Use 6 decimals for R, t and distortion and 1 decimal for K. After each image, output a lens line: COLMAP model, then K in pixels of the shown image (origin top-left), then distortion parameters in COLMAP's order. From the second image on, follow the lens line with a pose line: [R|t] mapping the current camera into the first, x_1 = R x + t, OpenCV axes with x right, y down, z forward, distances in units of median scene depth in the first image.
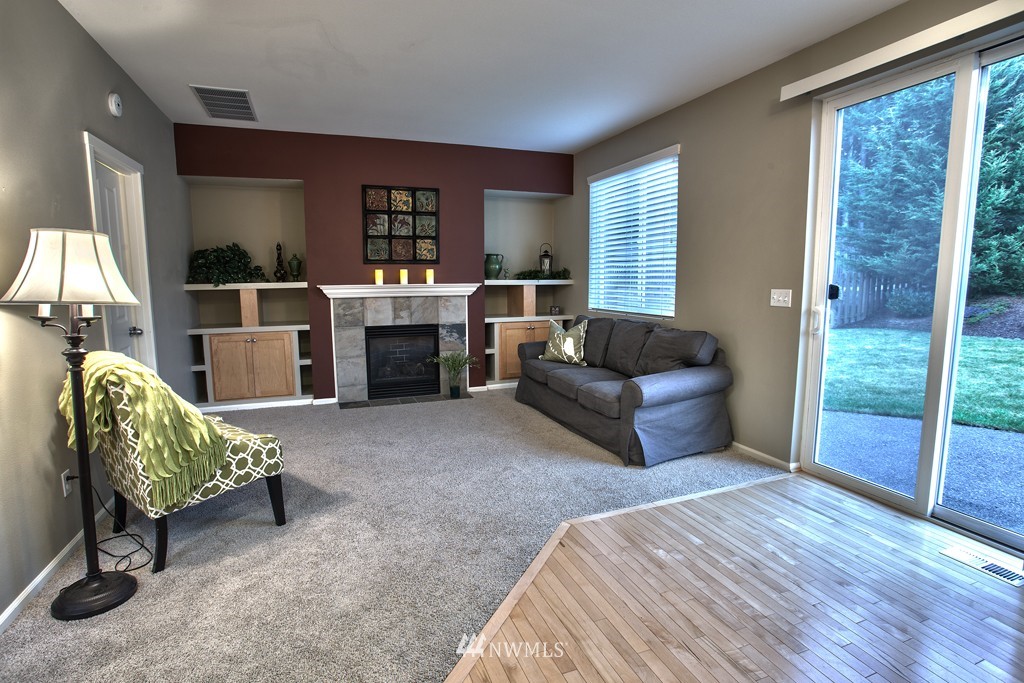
lens RADIAL K [[499.5, 0, 497.2], [0, 499.5, 337.0], [0, 0, 1]] dist [-0.041076, 0.015215]
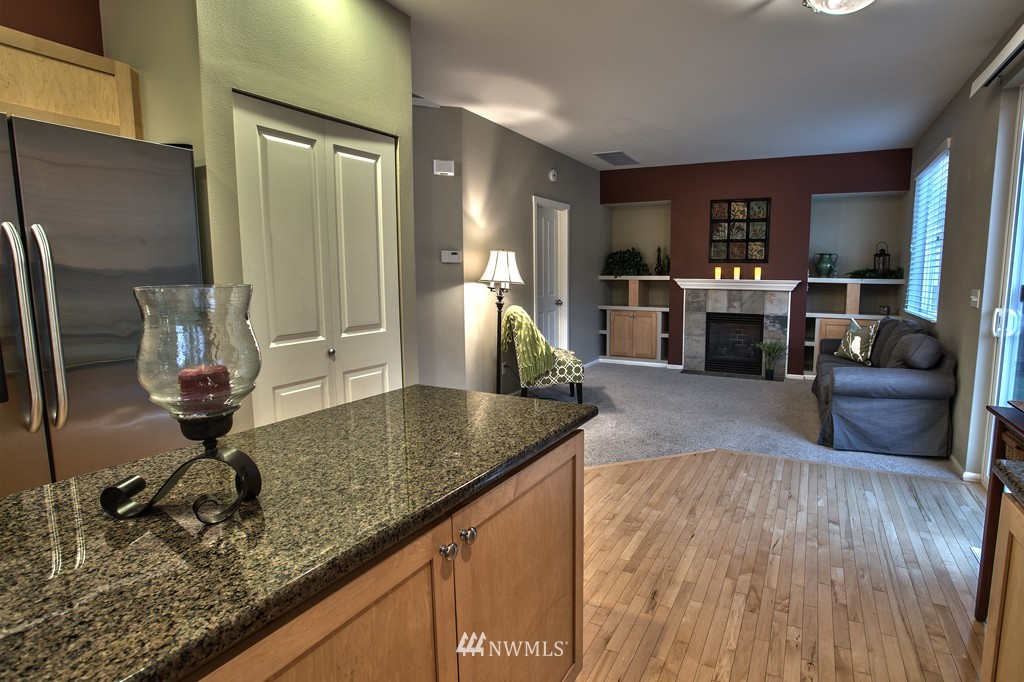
lens RADIAL K [[499.5, 0, 514.7], [0, 499.5, 349.3], [0, 0, 1]] dist [-0.041076, 0.015215]
pose [[0.619008, 0.131272, -0.774337, 0.439548], [-0.104217, 0.990943, 0.084681, 0.017030], [0.778440, 0.028281, 0.627082, -0.174542]]
